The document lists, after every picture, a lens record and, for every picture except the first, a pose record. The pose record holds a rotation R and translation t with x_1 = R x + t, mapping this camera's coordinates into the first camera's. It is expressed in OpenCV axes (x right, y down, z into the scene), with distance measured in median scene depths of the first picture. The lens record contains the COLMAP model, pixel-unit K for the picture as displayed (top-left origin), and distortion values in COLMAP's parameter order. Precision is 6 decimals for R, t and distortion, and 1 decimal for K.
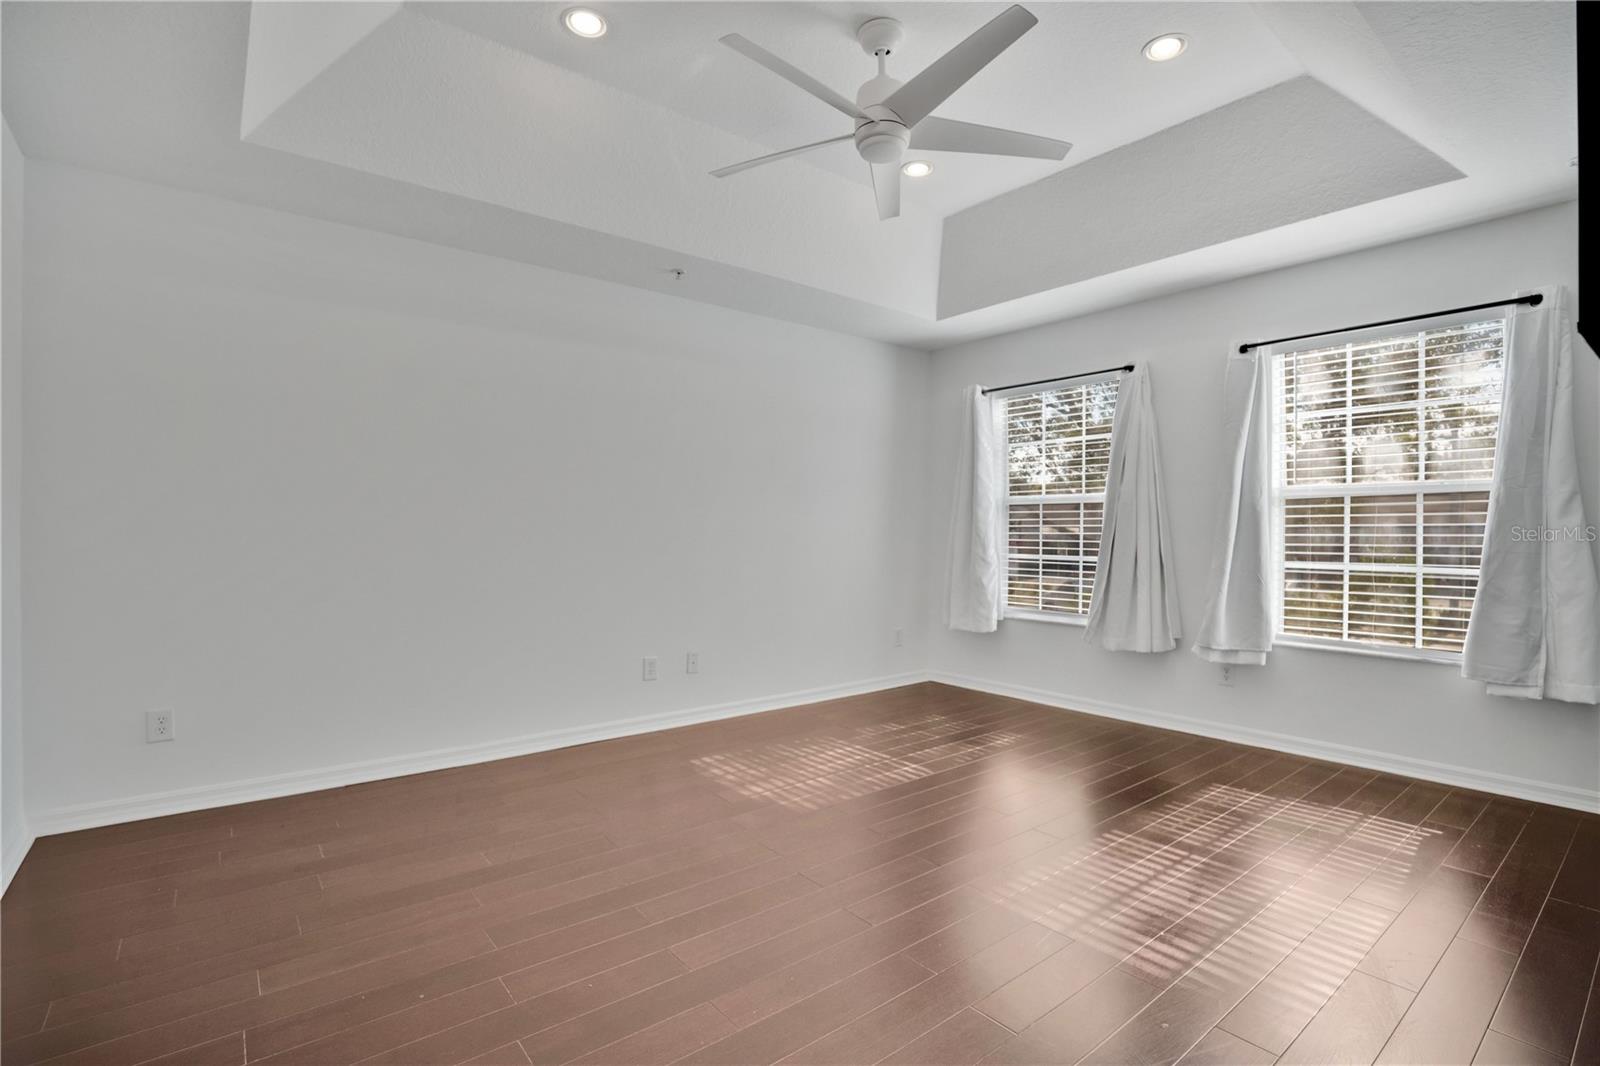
lens RADIAL K [[758.0, 0, 816.3], [0, 758.0, 529.8], [0, 0, 1]] dist [-0.004095, -0.000285]
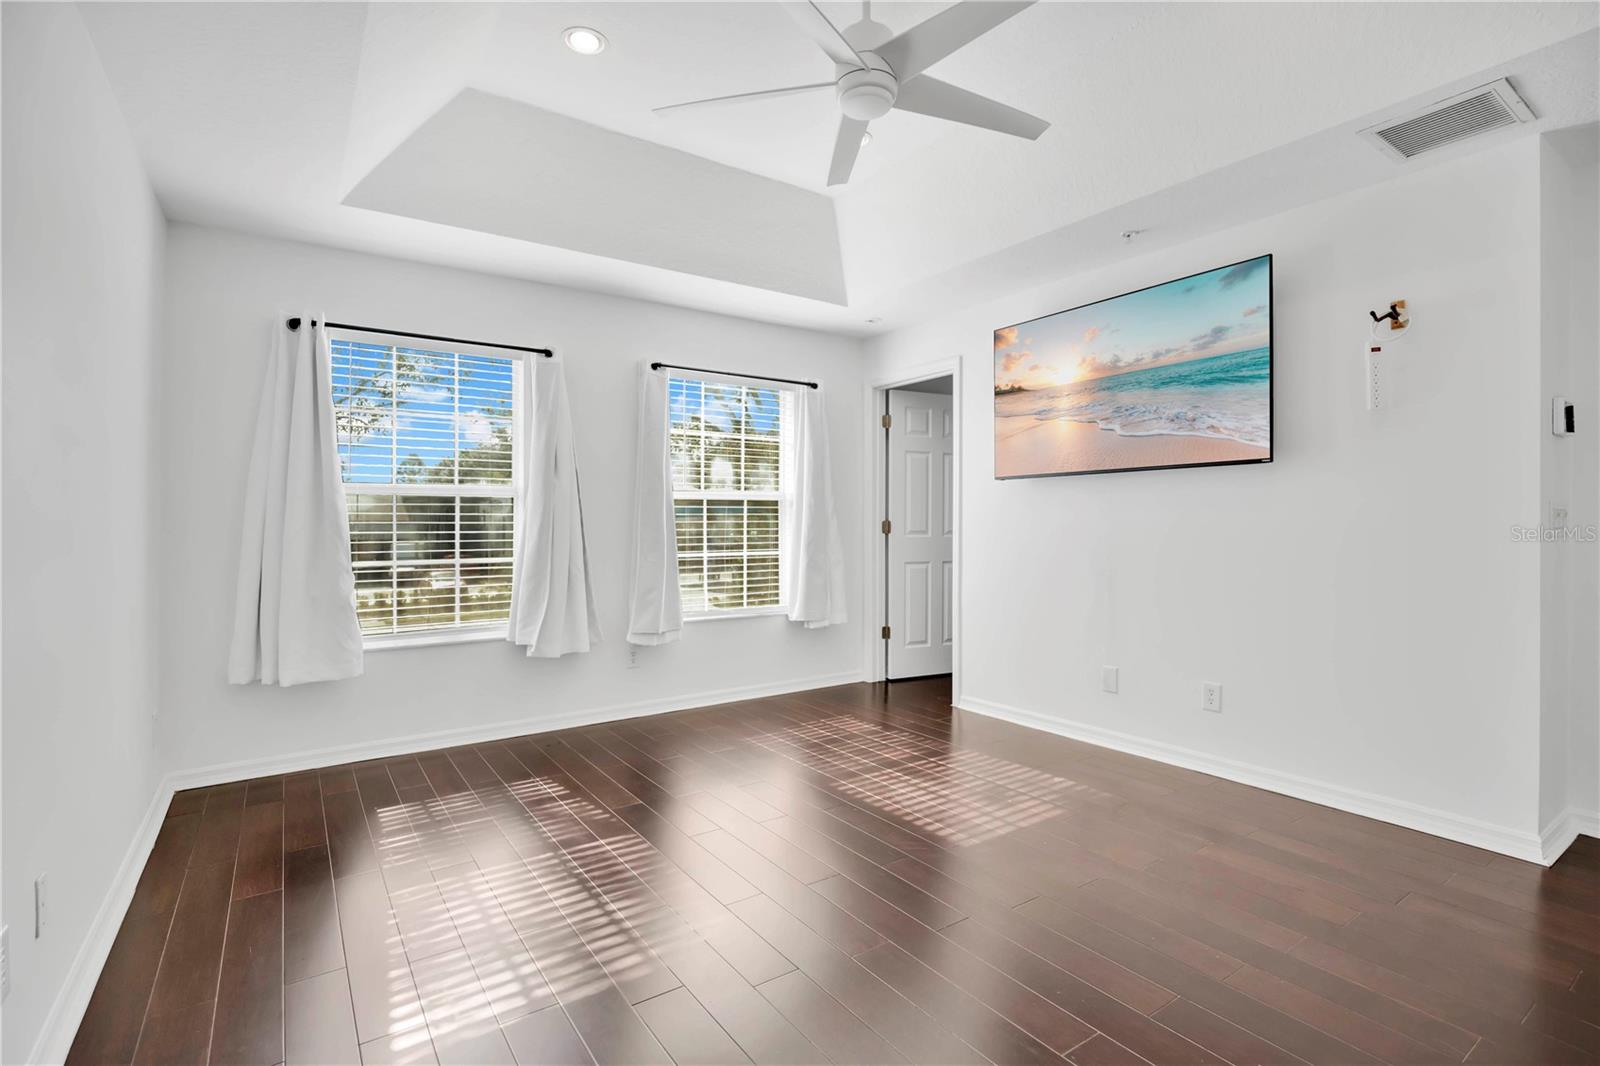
lens RADIAL K [[758.0, 0, 814.7], [0, 758.0, 528.7], [0, 0, 1]] dist [-0.004095, -0.000285]
pose [[0.083590, -0.005398, 0.996486, -0.591623], [0.007396, 0.999961, 0.004797, 0.000580], [-0.996473, 0.006969, 0.083627, 0.722416]]
